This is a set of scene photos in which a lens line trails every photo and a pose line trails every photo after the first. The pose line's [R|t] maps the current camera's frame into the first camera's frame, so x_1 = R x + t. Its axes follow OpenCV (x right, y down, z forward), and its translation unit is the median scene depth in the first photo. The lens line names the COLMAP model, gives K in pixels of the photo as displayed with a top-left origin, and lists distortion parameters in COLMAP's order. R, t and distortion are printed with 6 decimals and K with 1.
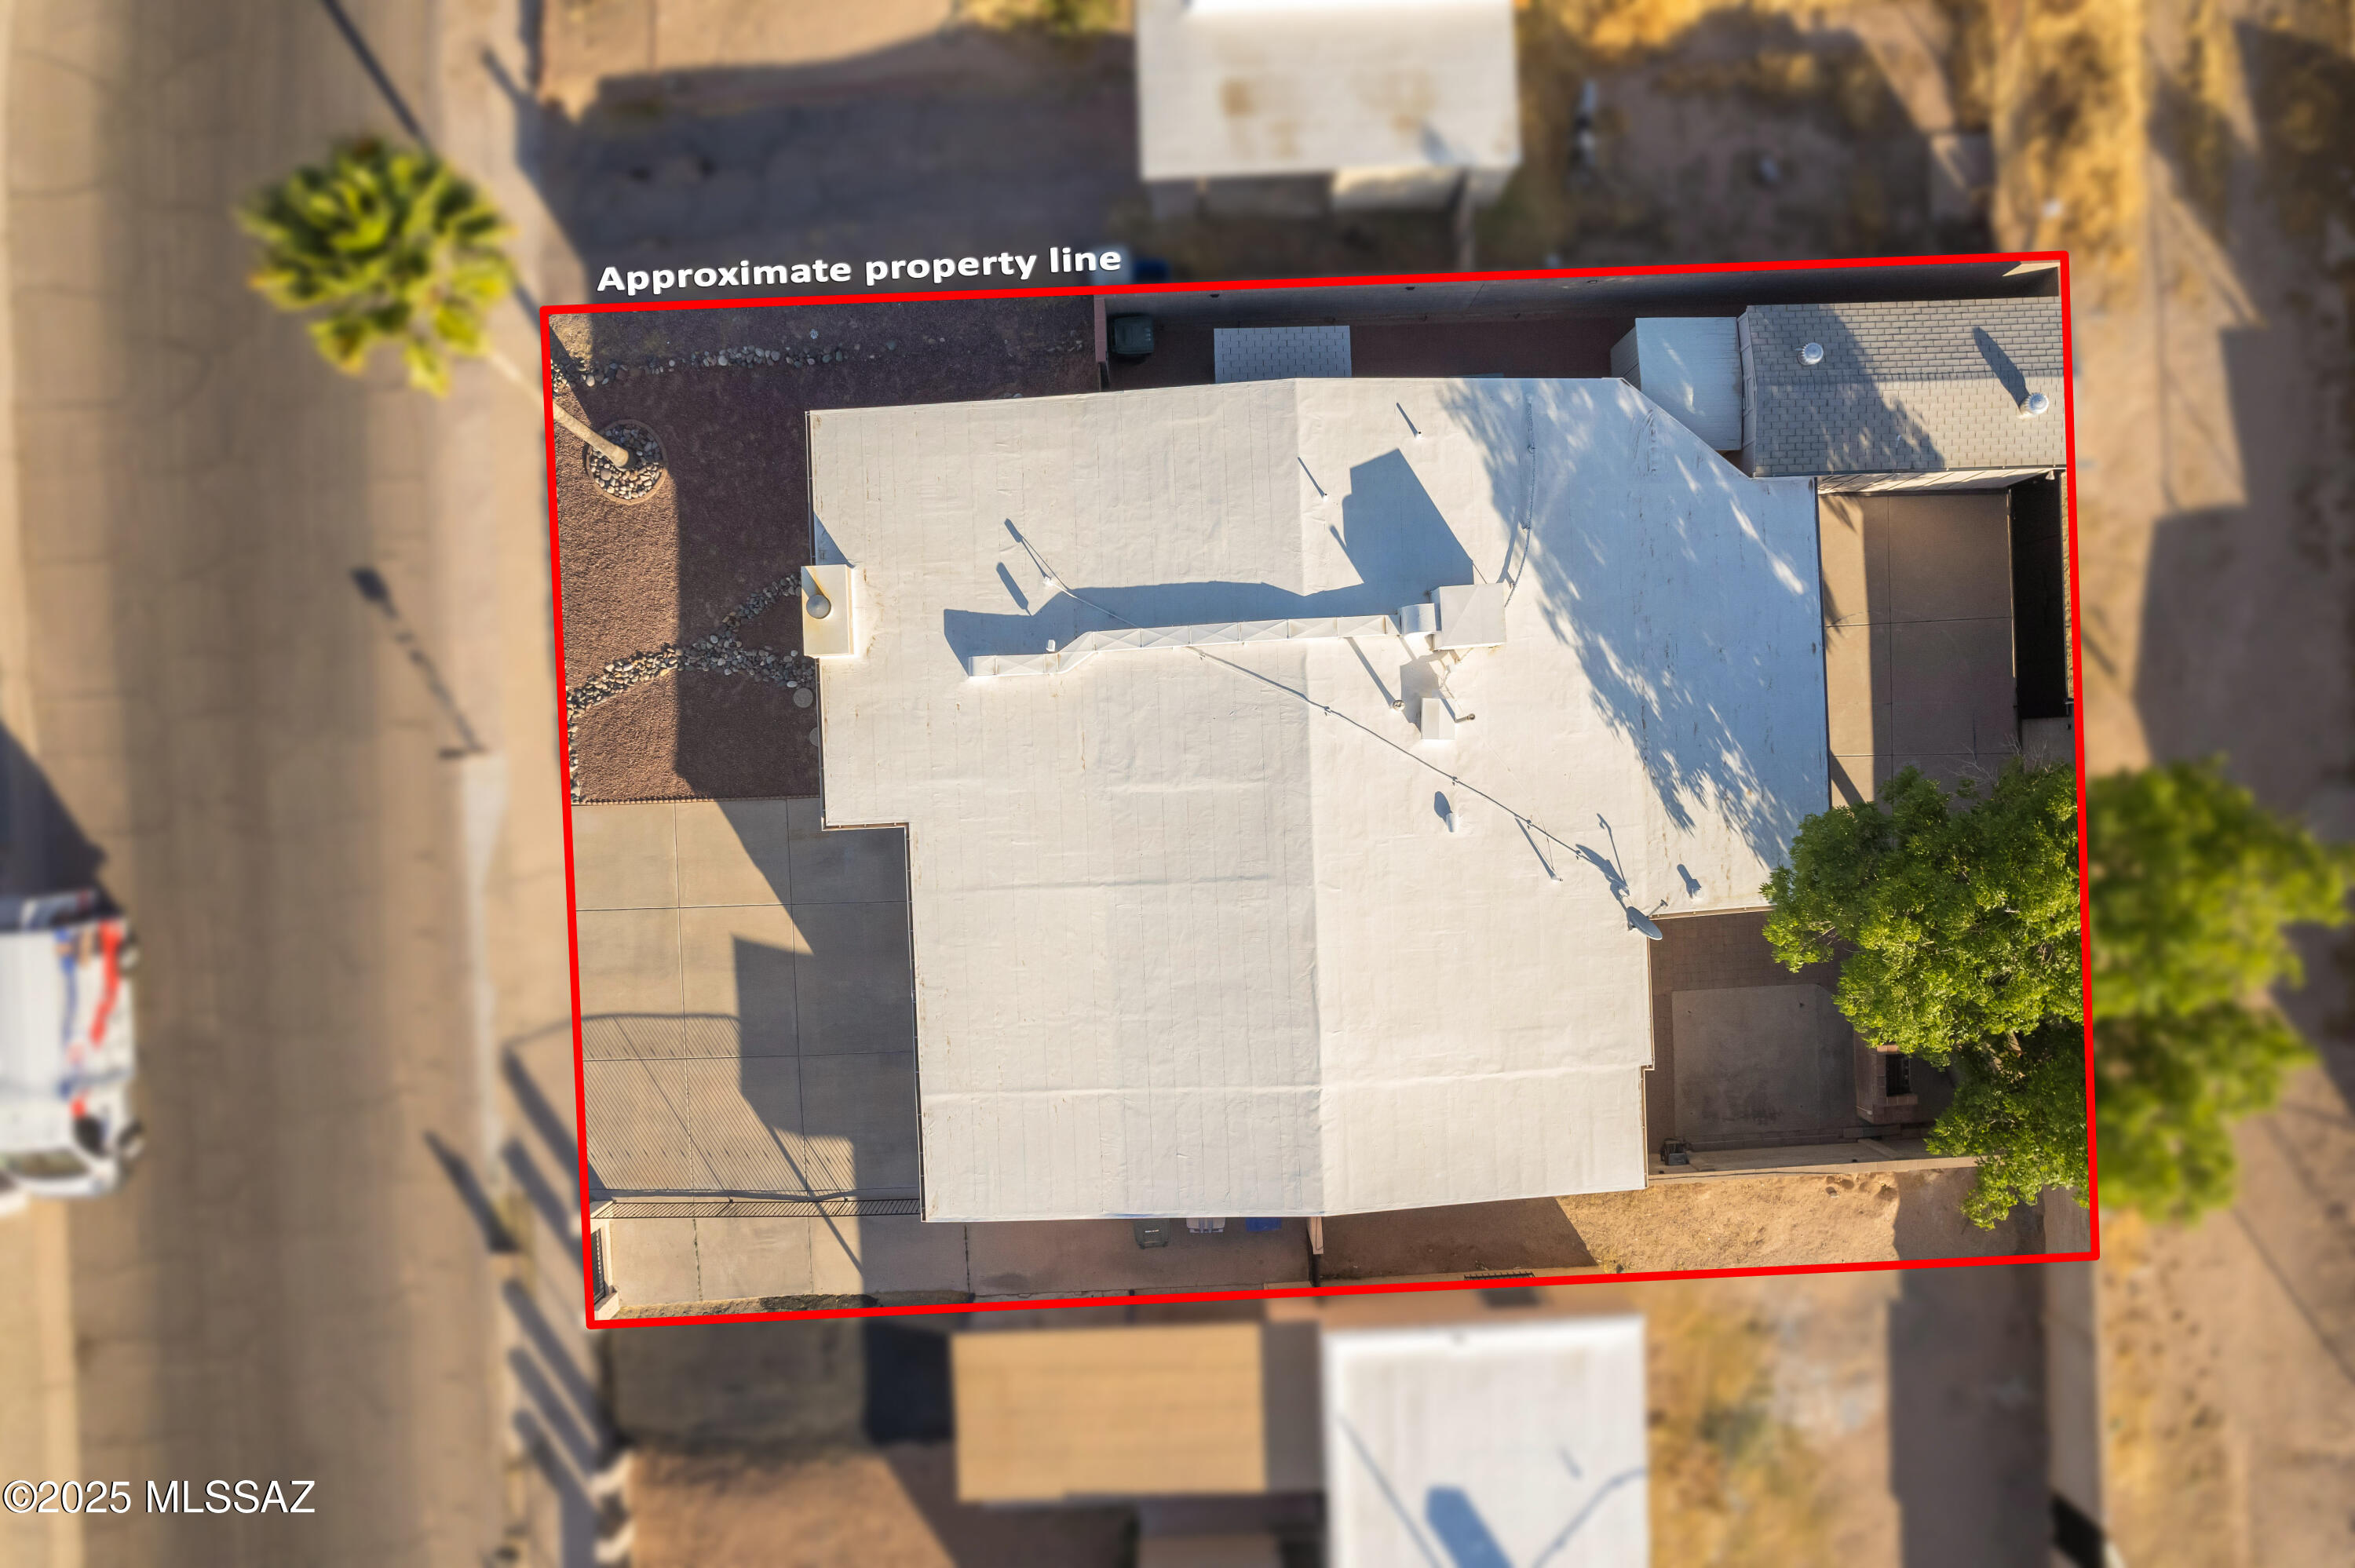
lens RADIAL K [[1493.7, 0, 1187.4], [0, 1493.7, 800.3], [0, 0, 1]] dist [-0.058015, 0.050984]
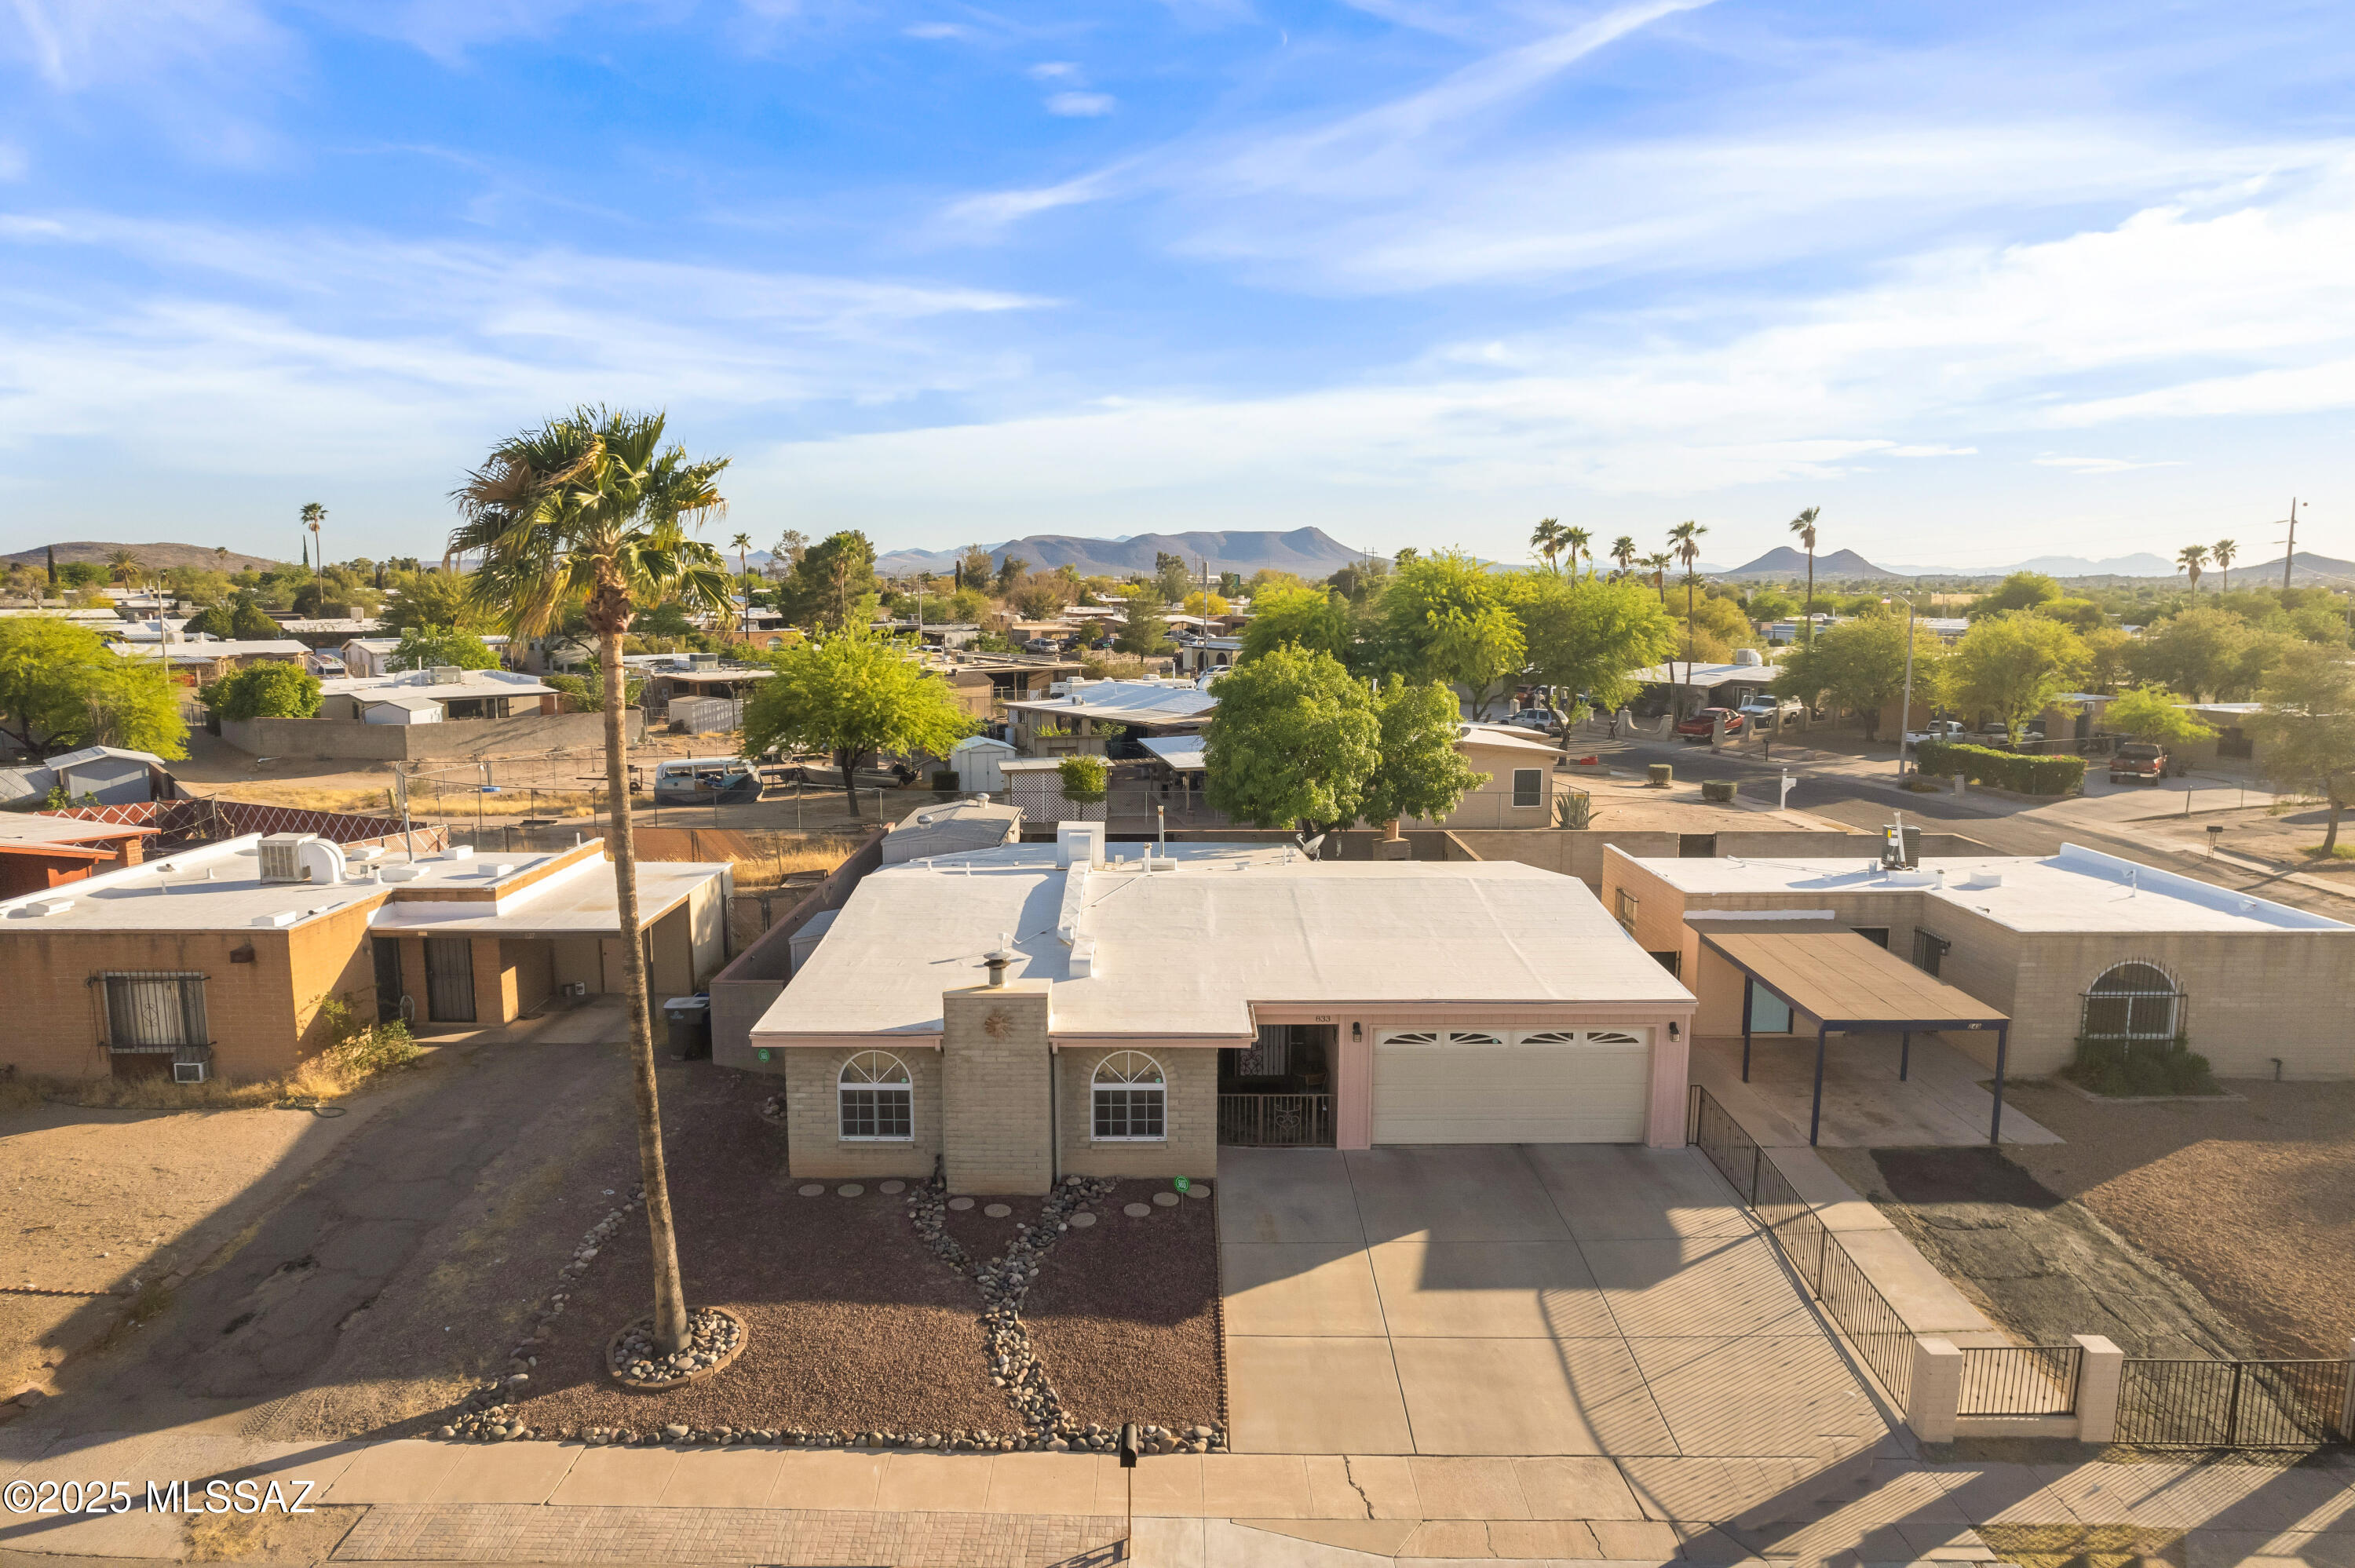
lens RADIAL K [[1500.6, 0, 1177.2], [0, 1500.6, 795.3], [0, 0, 1]] dist [-0.067737, 0.058829]
pose [[0.028109, -0.135273, 0.990410, -0.953787], [0.999576, -0.003722, -0.028878, 0.000360], [0.007593, 0.990801, 0.135111, 0.684972]]
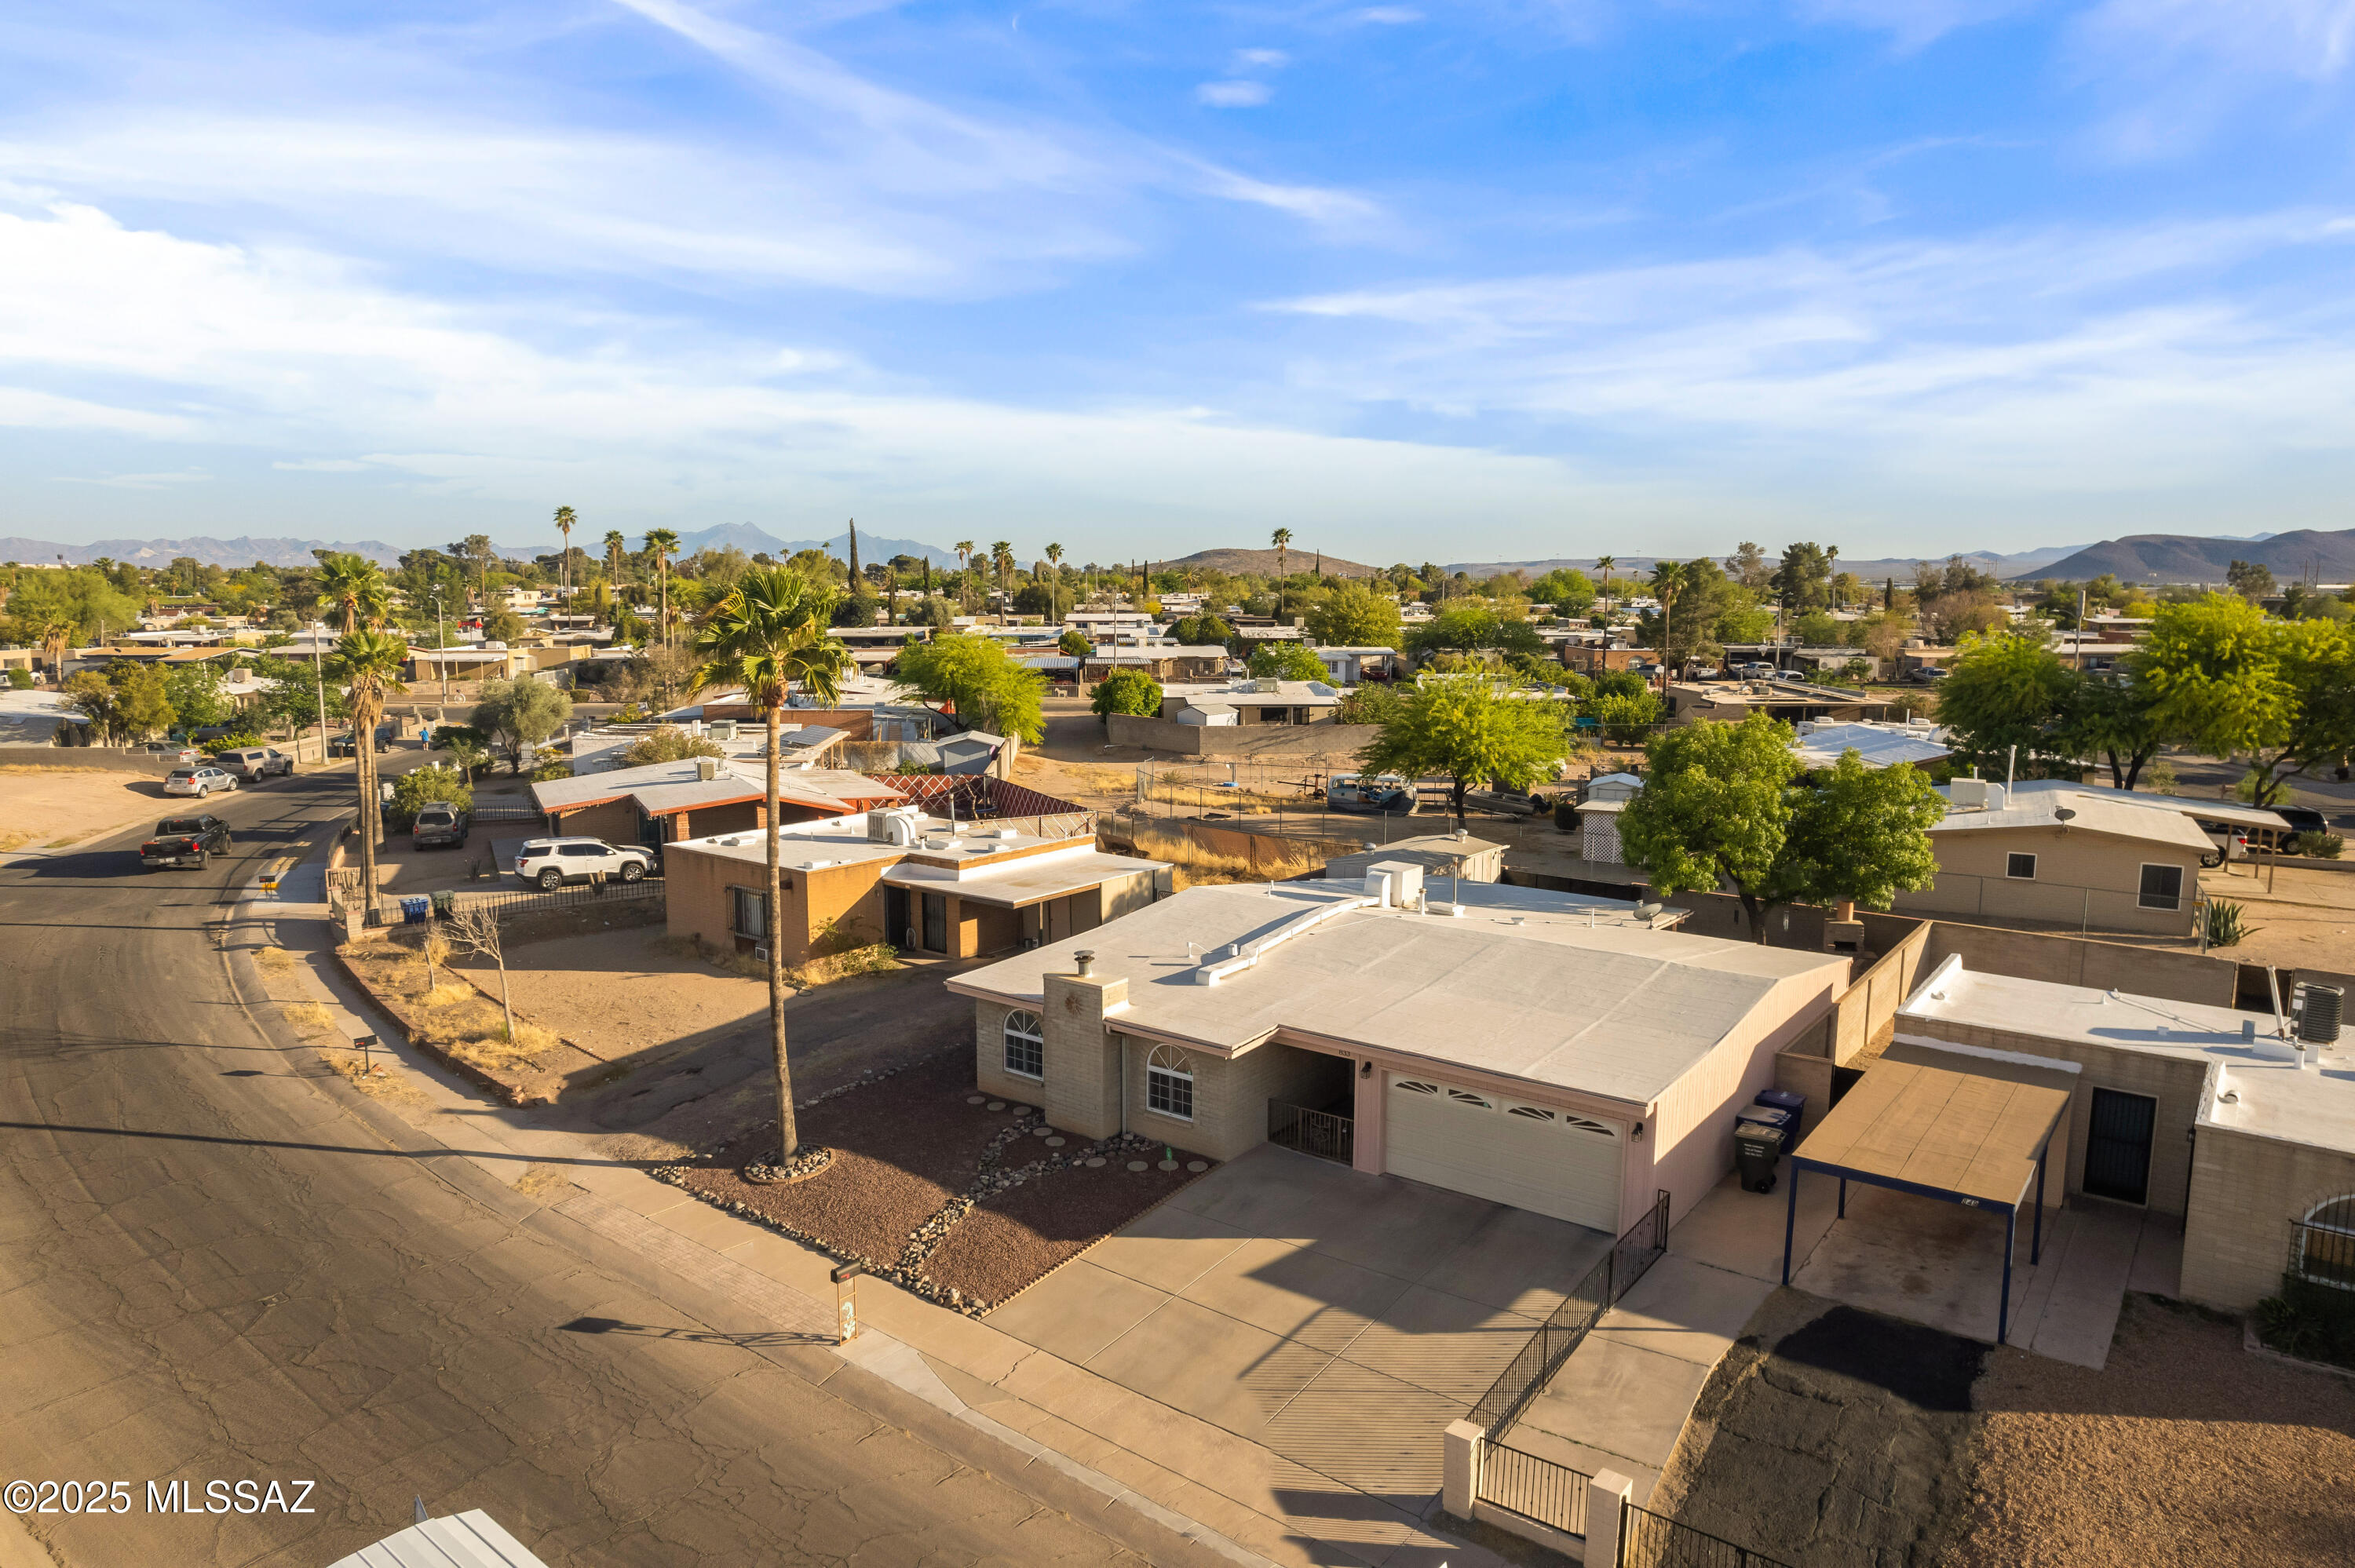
lens RADIAL K [[1493.7, 0, 1187.4], [0, 1493.7, 800.3], [0, 0, 1]] dist [-0.058015, 0.050984]
pose [[0.634542, -0.104013, 0.765857, -0.928659], [0.772888, 0.084942, -0.628831, 0.561910], [0.000353, 0.990942, 0.134289, 0.630938]]
